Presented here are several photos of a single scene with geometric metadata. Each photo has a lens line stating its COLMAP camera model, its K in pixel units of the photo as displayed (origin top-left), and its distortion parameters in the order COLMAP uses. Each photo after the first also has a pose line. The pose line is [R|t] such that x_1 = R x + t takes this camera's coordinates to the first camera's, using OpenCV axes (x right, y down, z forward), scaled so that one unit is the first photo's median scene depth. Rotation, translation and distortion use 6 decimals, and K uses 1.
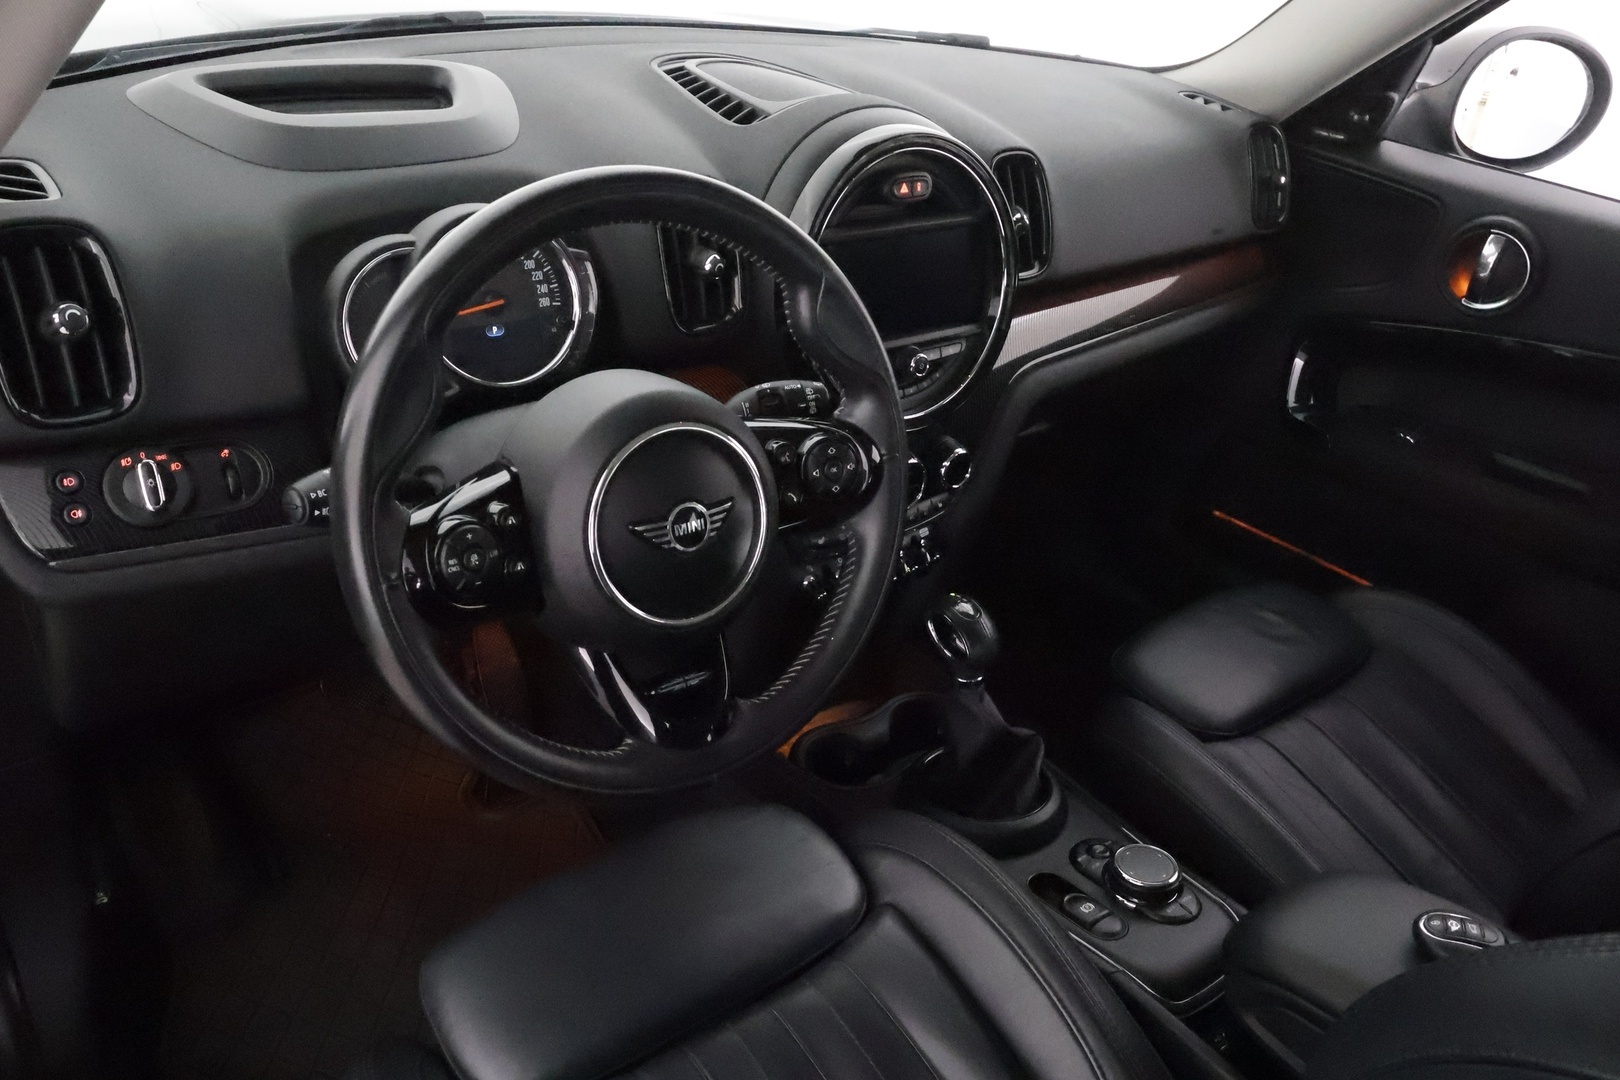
lens RADIAL K [[1240.9, 0, 810.0], [0, 1240.9, 540.0], [0, 0, 1]] dist [0.007532, 0.002905]
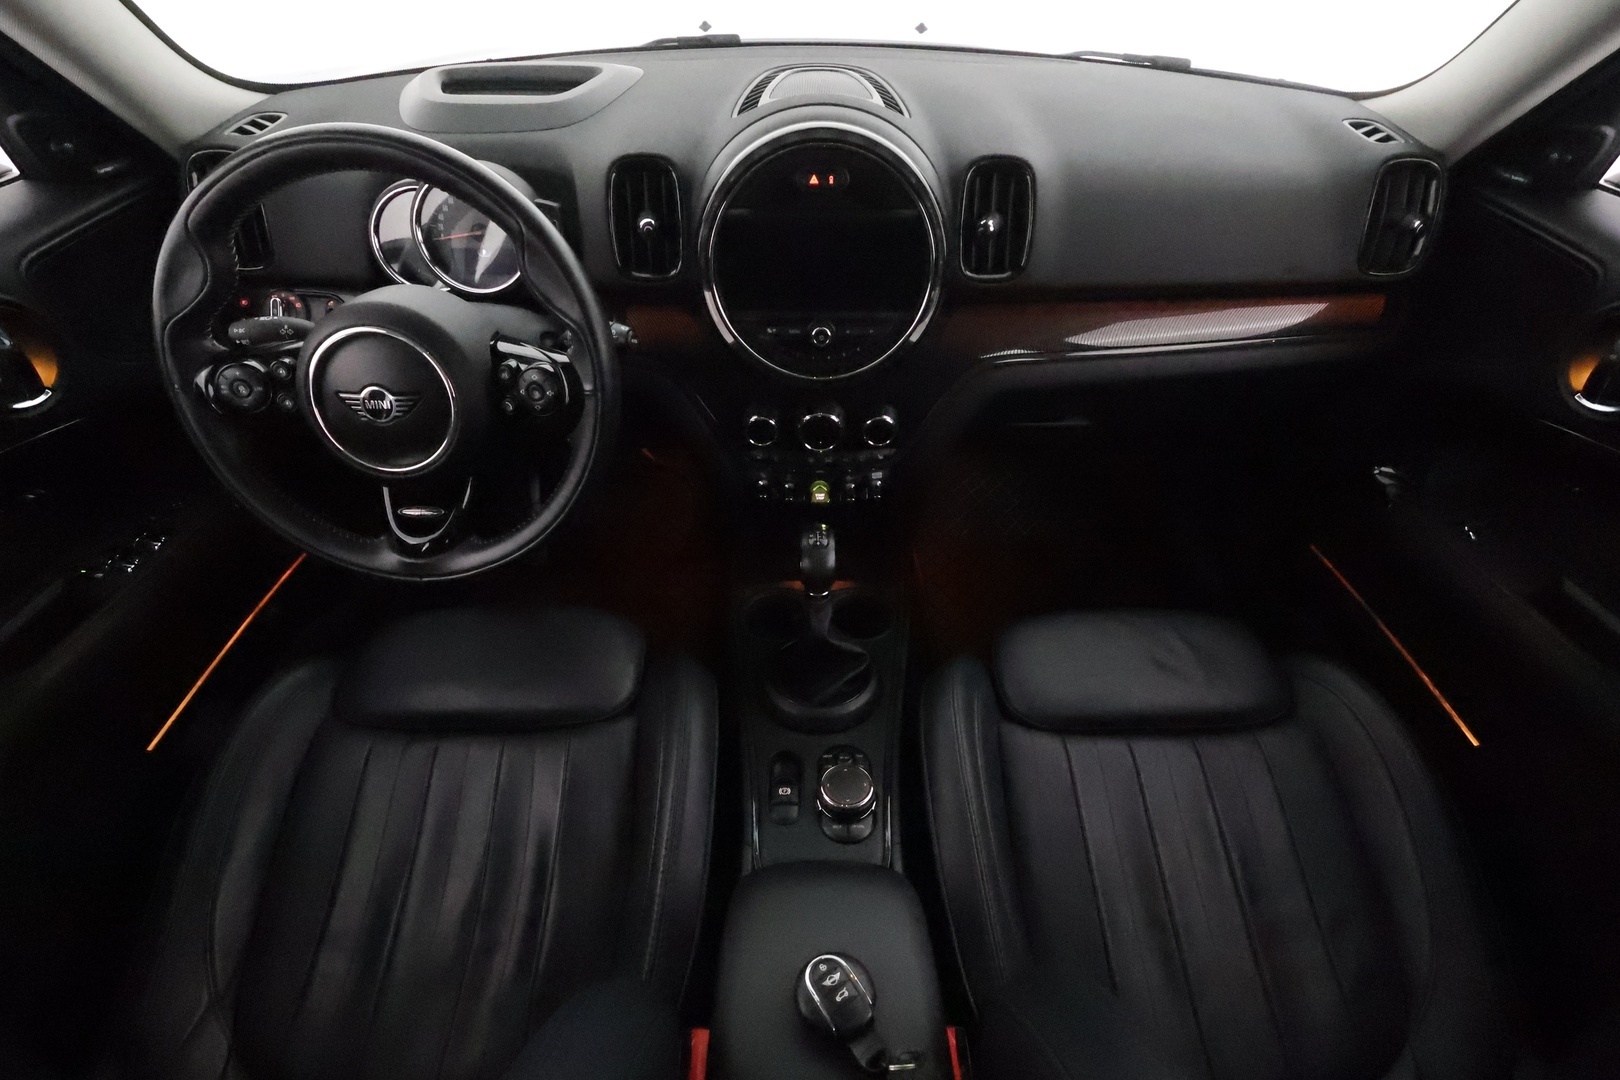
lens RADIAL K [[736.8, 0, 810.0], [0, 736.8, 540.0], [0, 0, 1]] dist [0.002290, -0.000237]
pose [[0.795741, 0.327928, -0.509175, 0.458472], [-0.240761, 0.942722, 0.230887, -0.105126], [0.555726, -0.061137, 0.829115, 0.342841]]
